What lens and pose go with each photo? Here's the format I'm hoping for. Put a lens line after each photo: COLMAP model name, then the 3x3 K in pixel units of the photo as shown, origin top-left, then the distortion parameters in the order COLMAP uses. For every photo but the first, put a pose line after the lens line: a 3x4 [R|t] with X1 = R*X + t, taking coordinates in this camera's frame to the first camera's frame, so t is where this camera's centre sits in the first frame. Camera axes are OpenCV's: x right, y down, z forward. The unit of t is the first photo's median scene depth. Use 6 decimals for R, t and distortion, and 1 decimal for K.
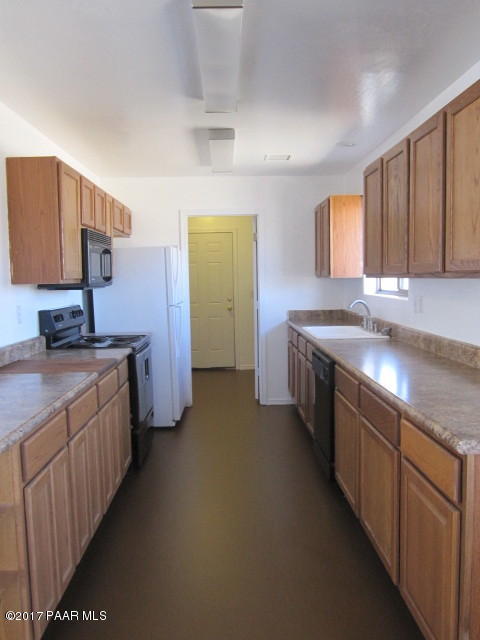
lens RADIAL K [[546.9, 0, 240.0], [0, 546.9, 320.0], [0, 0, 1]] dist [-0.006006, -0.005934]
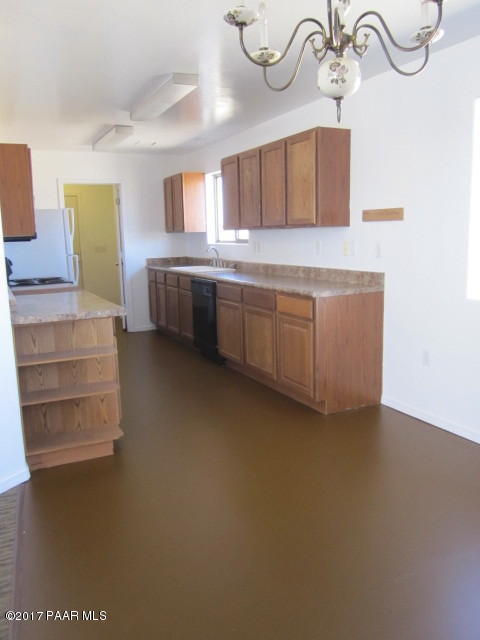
lens RADIAL K [[546.9, 0, 240.0], [0, 546.9, 320.0], [0, 0, 1]] dist [-0.006006, -0.005934]
pose [[0.917829, -0.070424, 0.390678, -0.299601], [0.042992, 0.995984, 0.078534, 0.047460], [-0.394640, -0.055285, 0.917171, -0.389792]]
